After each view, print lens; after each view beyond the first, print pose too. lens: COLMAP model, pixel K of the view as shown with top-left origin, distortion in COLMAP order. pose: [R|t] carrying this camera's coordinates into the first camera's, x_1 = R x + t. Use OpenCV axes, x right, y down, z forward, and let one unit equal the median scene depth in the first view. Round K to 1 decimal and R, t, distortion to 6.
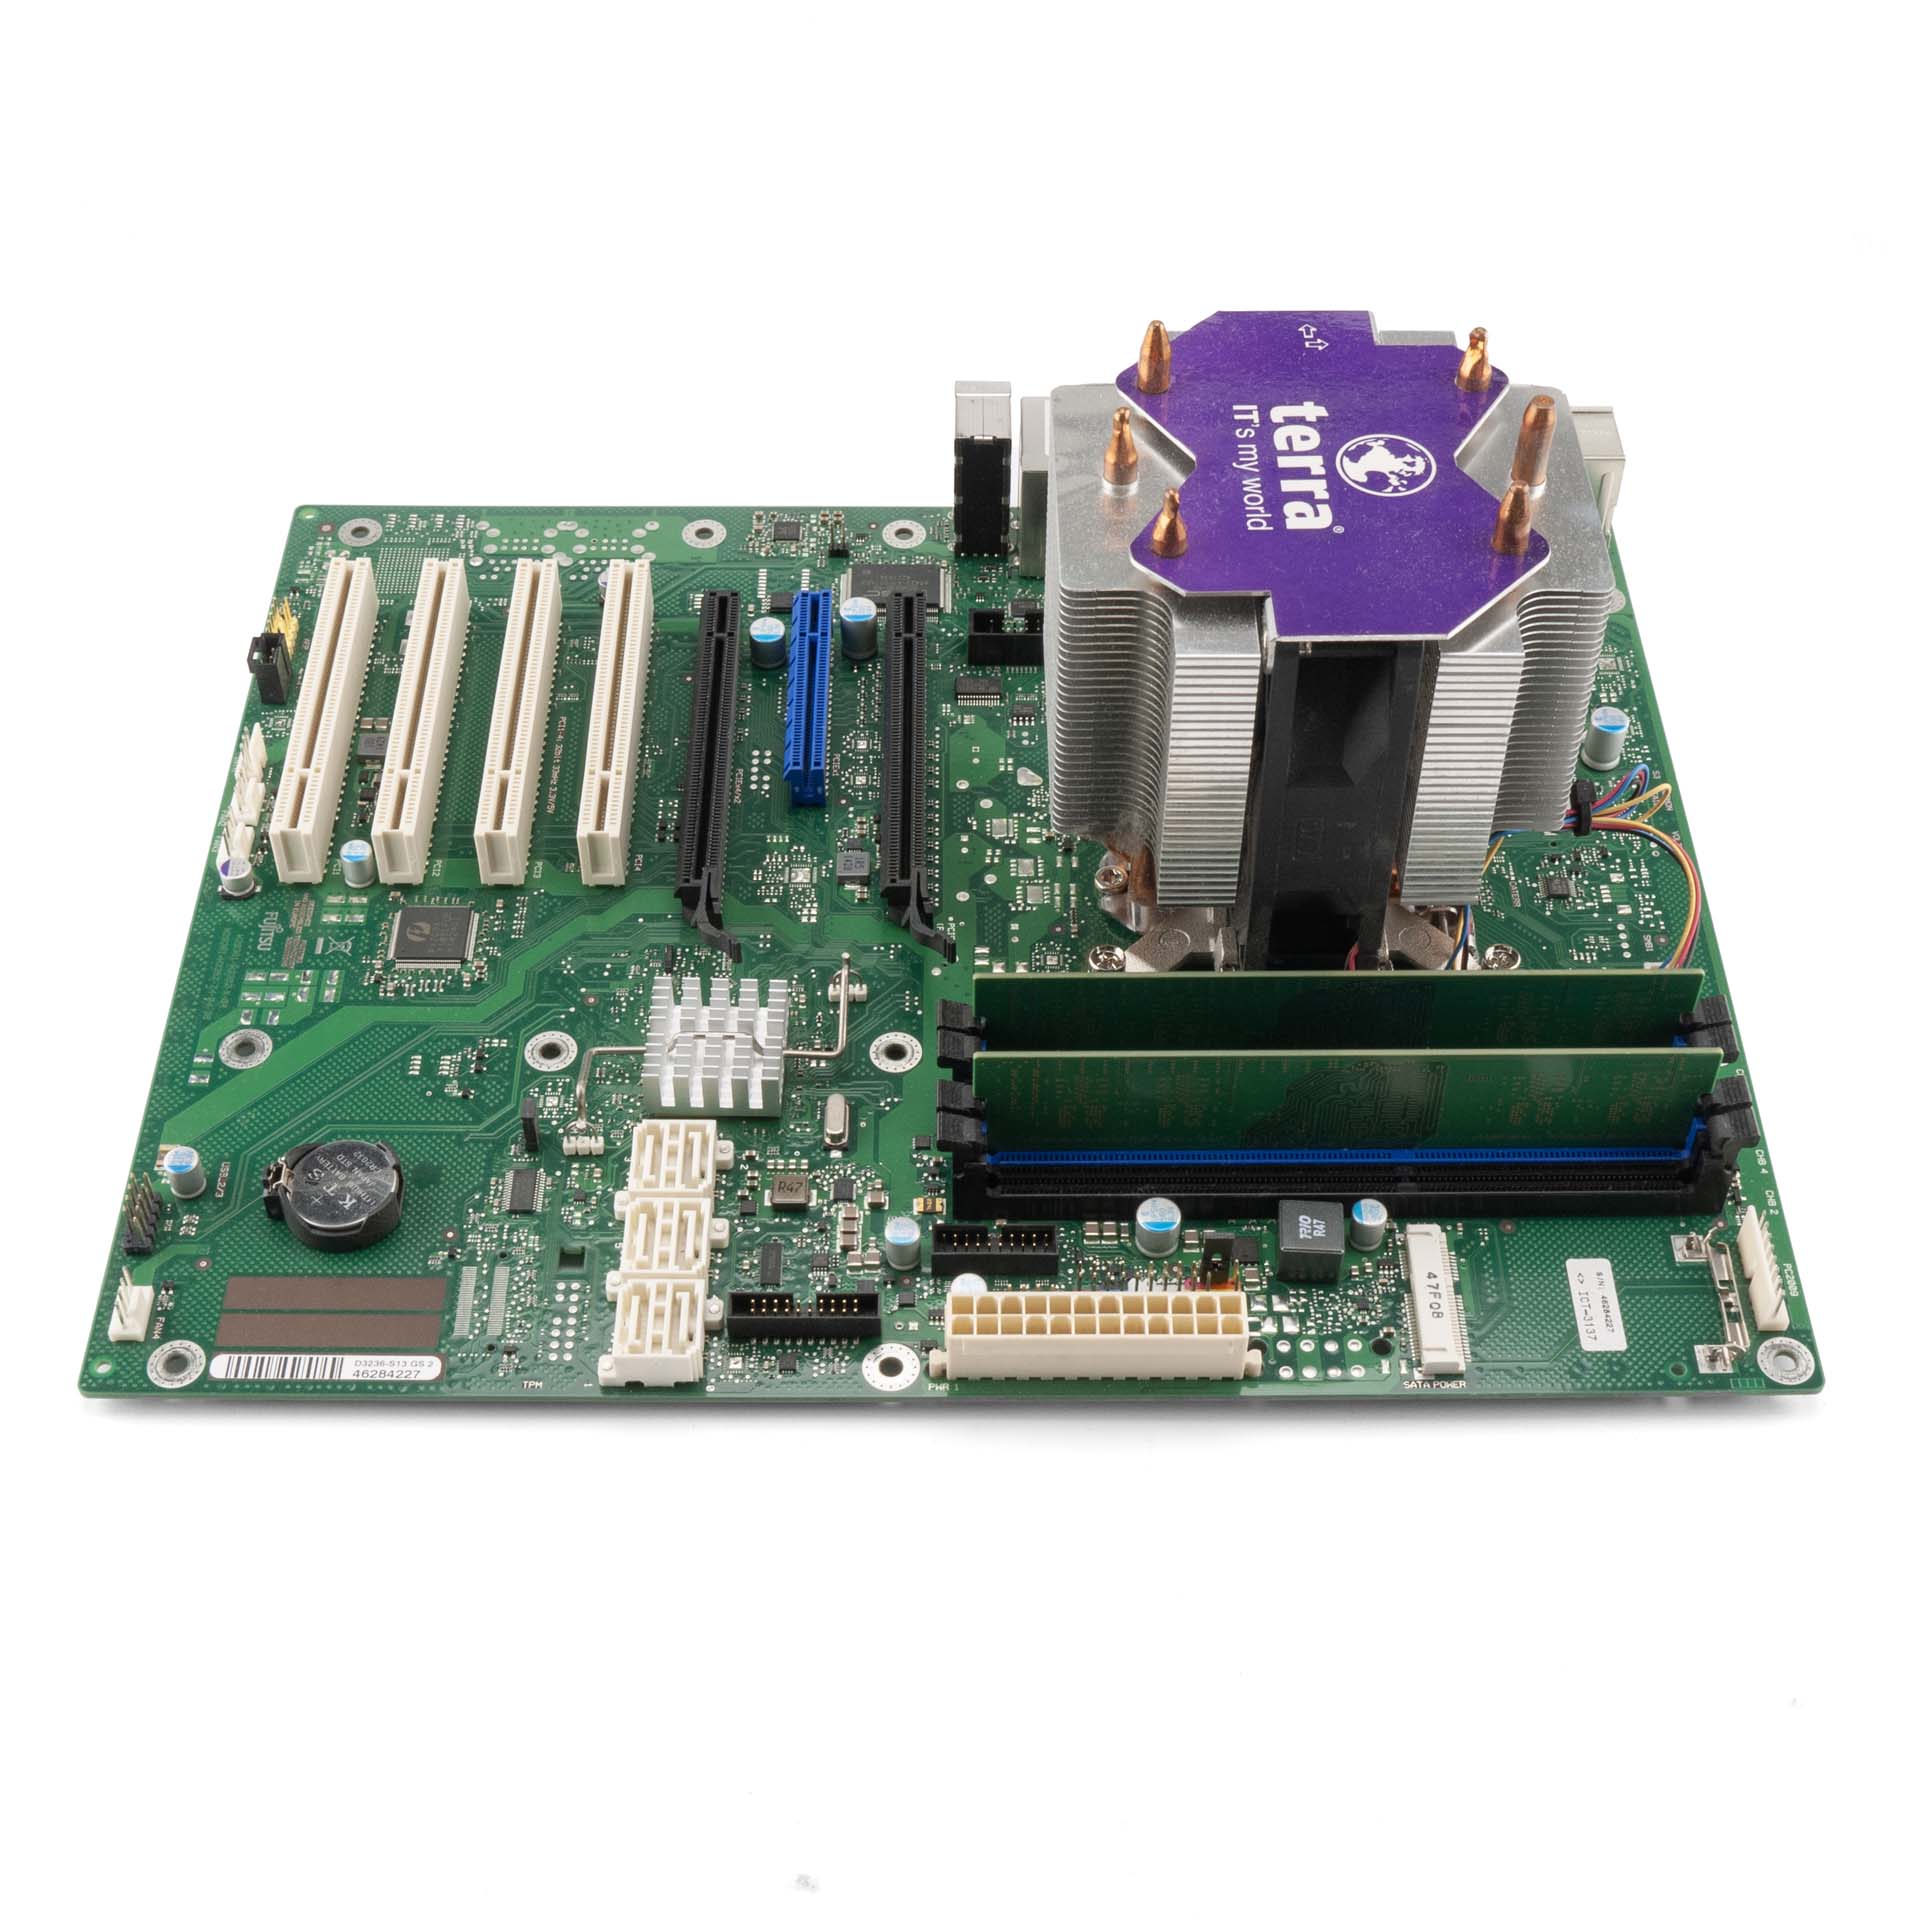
lens RADIAL K [[2813.8, 0, 960.0], [0, 2813.8, 960.0], [0, 0, 1]] dist [-0.045322, -0.014750]
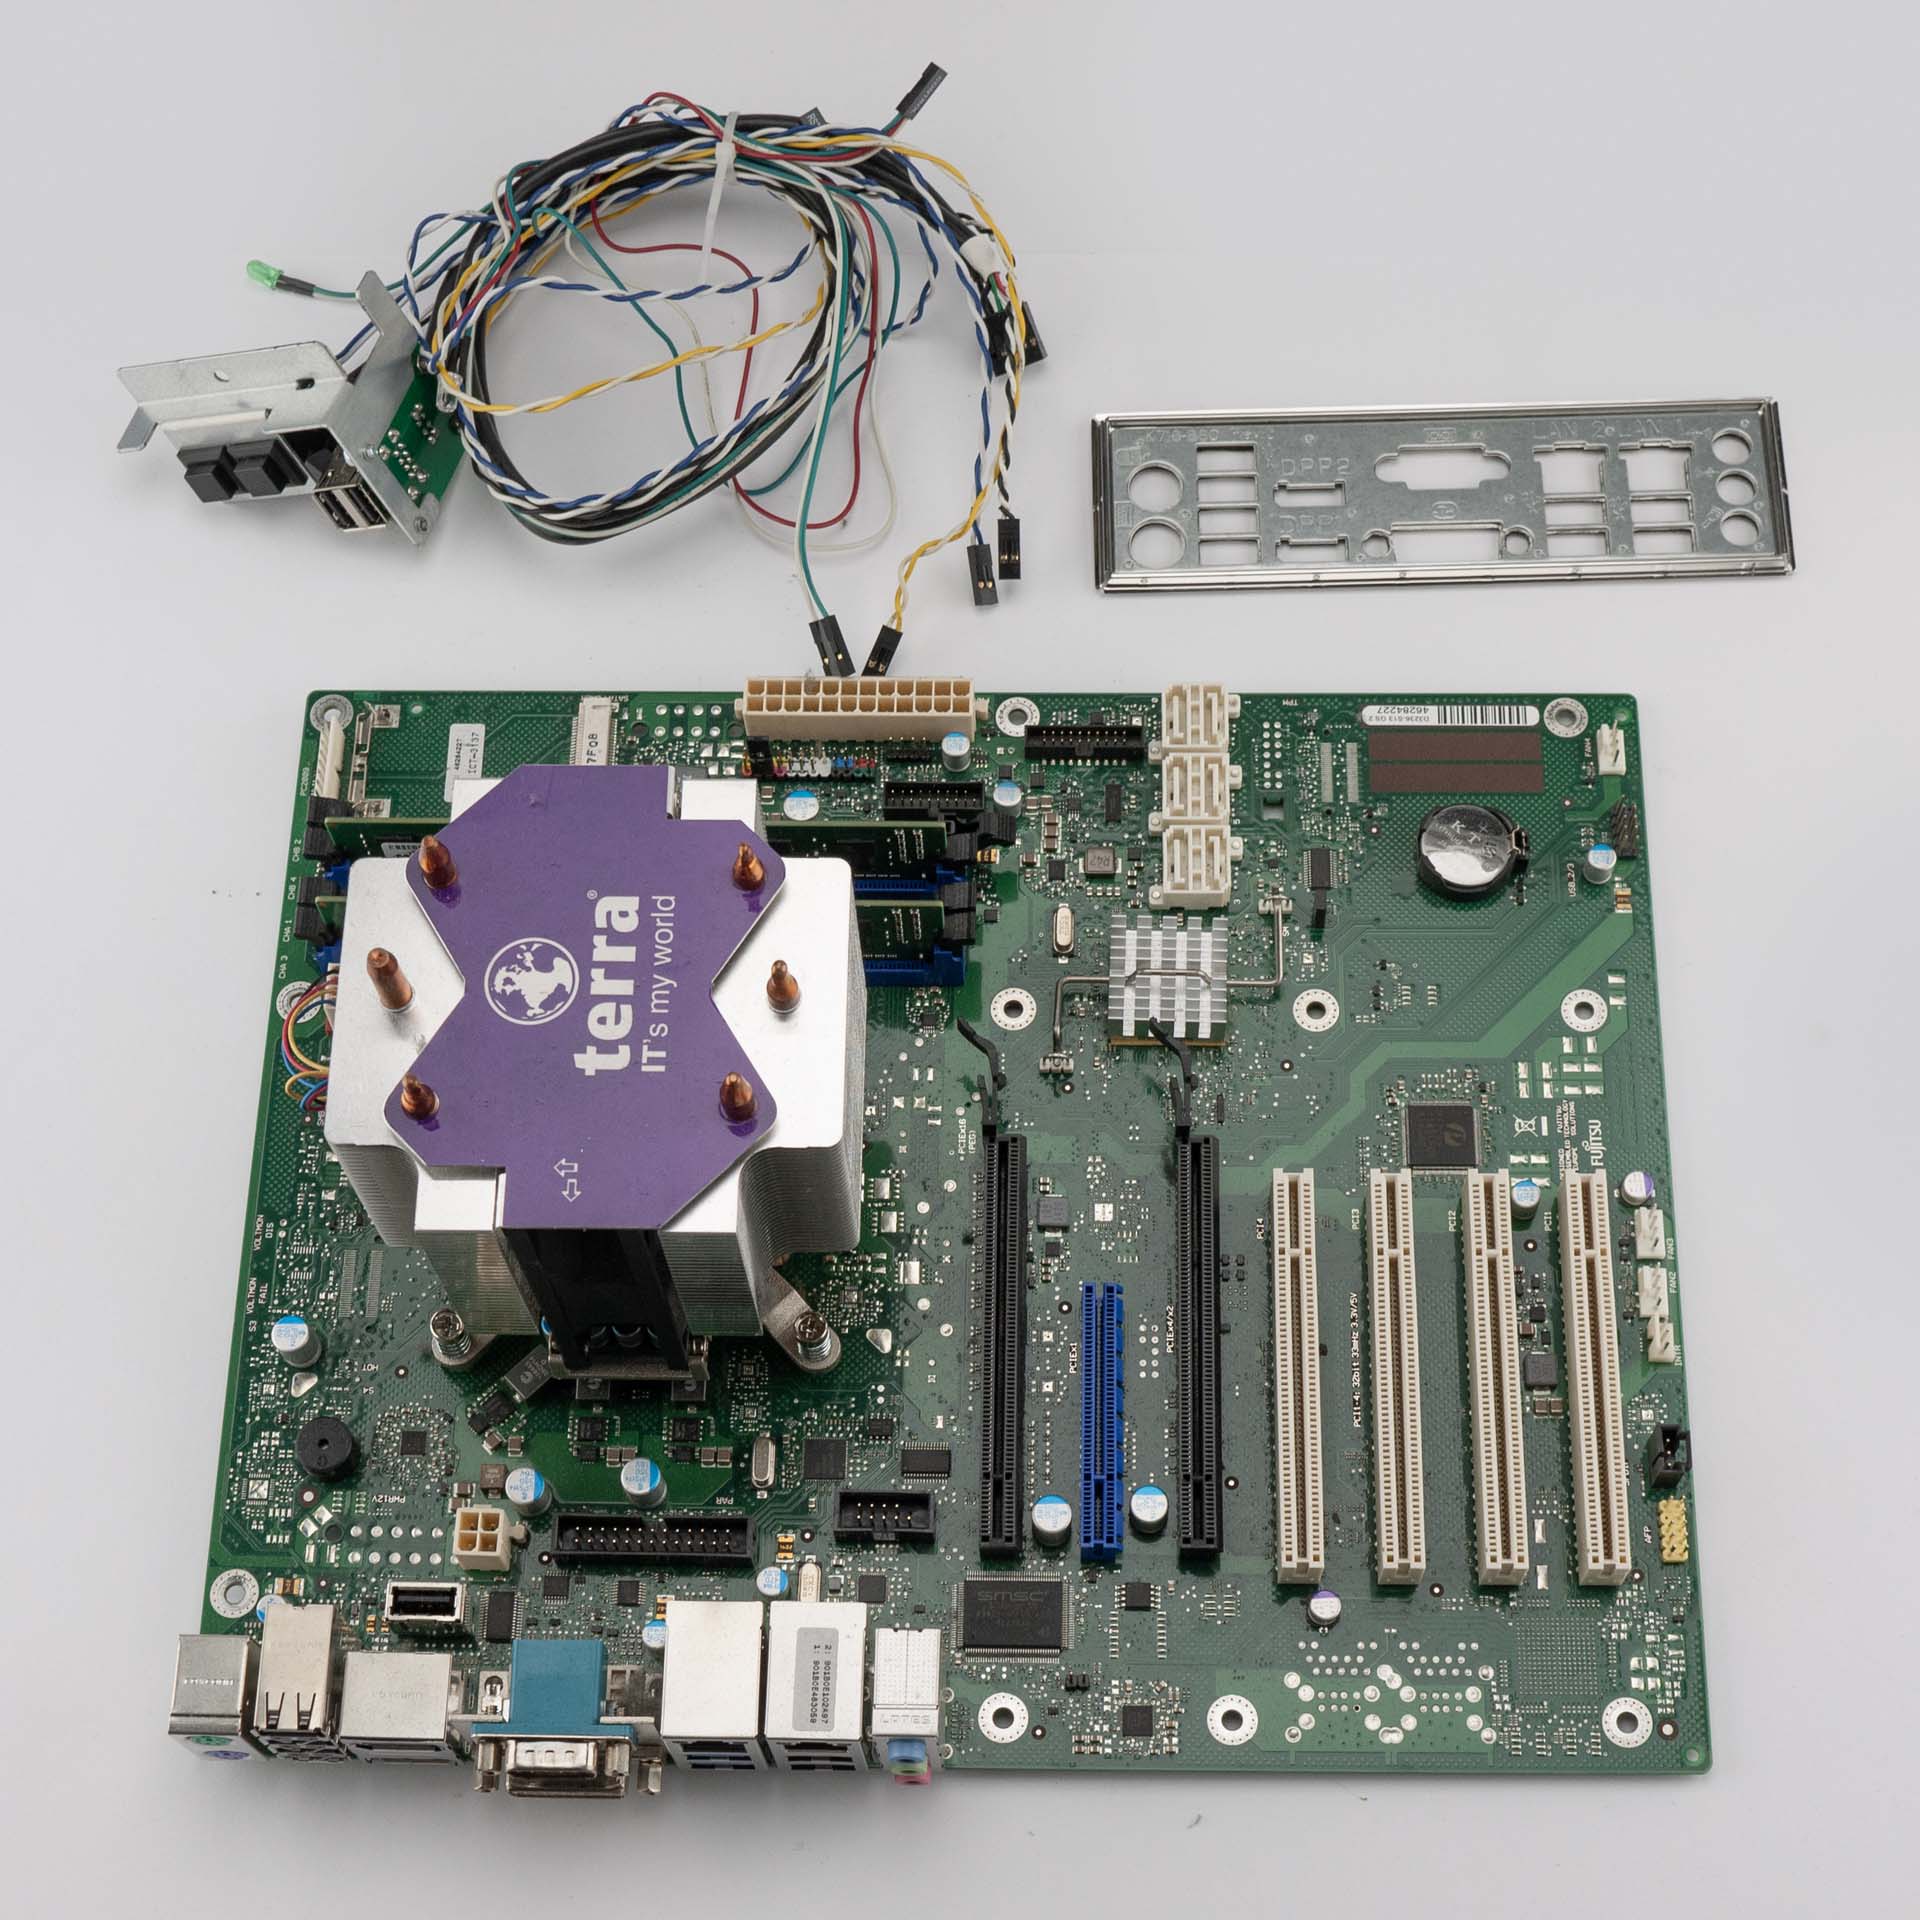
lens RADIAL K [[3220.9, 0, 1056.2], [0, 3220.9, 966.9], [0, 0, 1]] dist [-0.016790, -0.090092]
pose [[-0.999934, -0.010075, 0.005437, -0.050902], [0.009029, -0.402044, 0.915576, -1.255334], [-0.007039, 0.915565, 0.402109, 0.496882]]
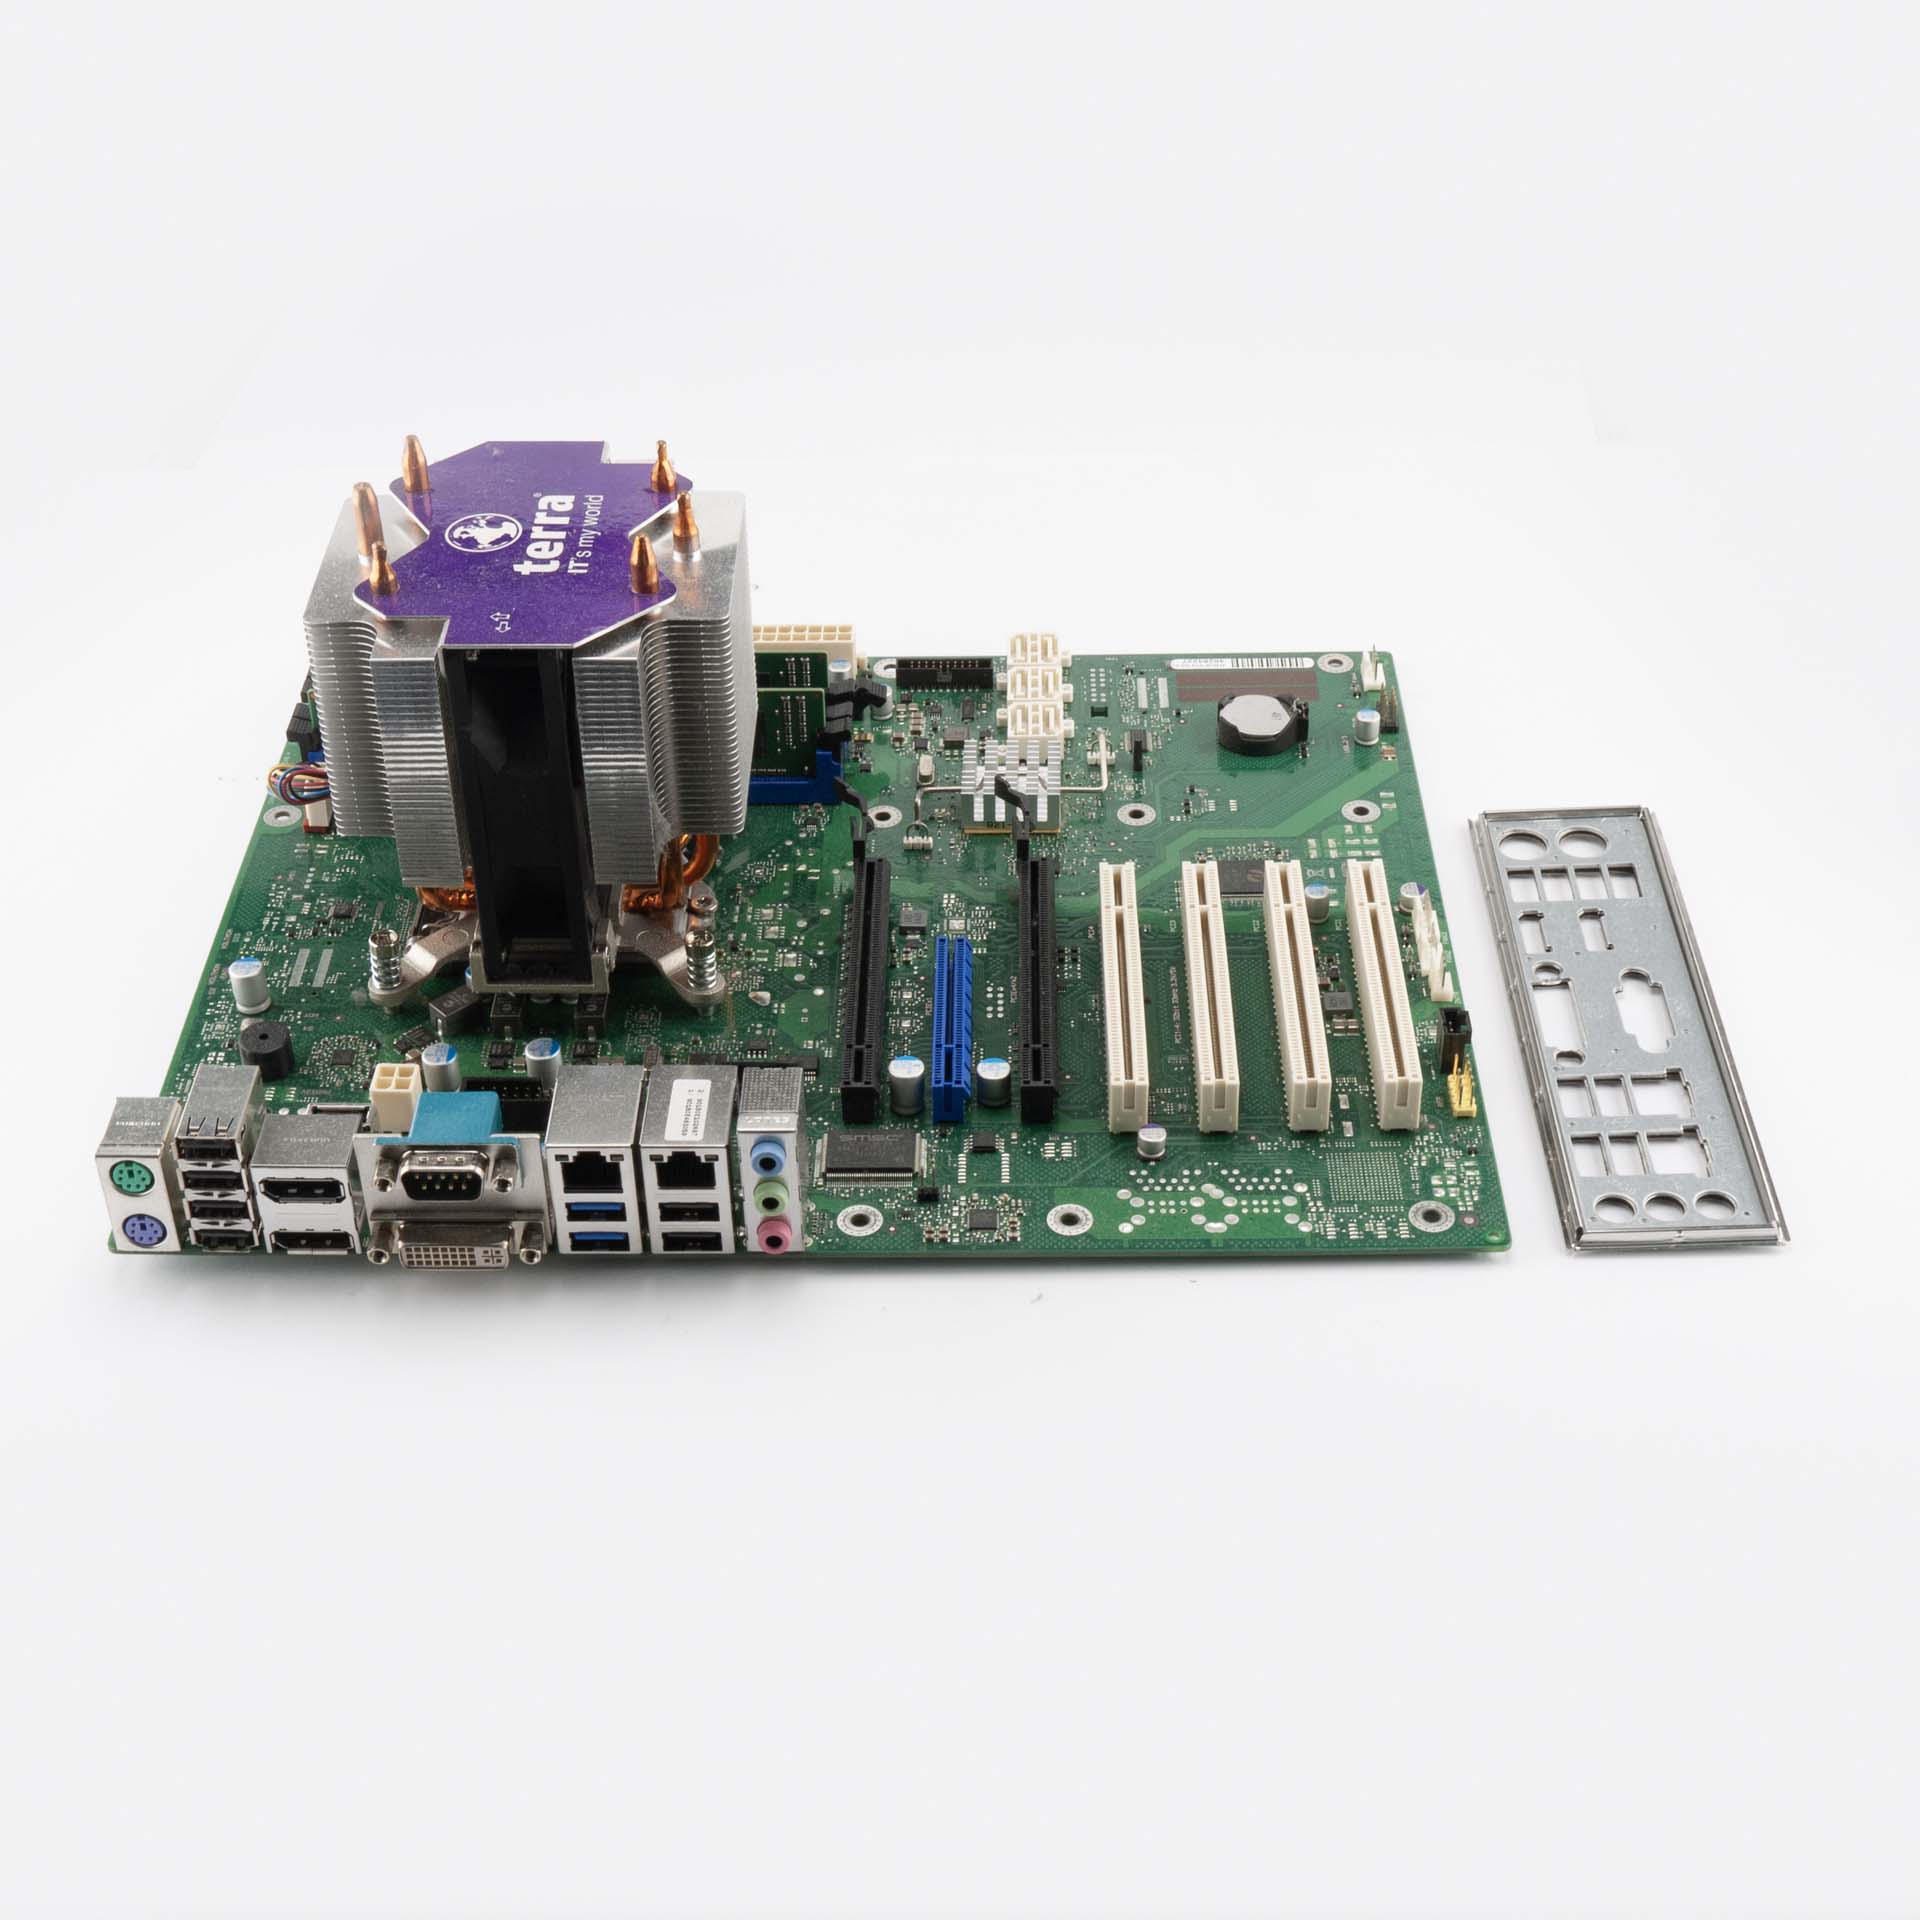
lens RADIAL K [[2866.5, 0, 1007.3], [0, 2866.5, 902.0], [0, 0, 1]] dist [-0.017312, 0.001574]
pose [[-0.999999, 0.000209, 0.001246, -0.091739], [0.001260, 0.097039, 0.995280, -1.456735], [0.000087, 0.995281, -0.097039, 1.274740]]
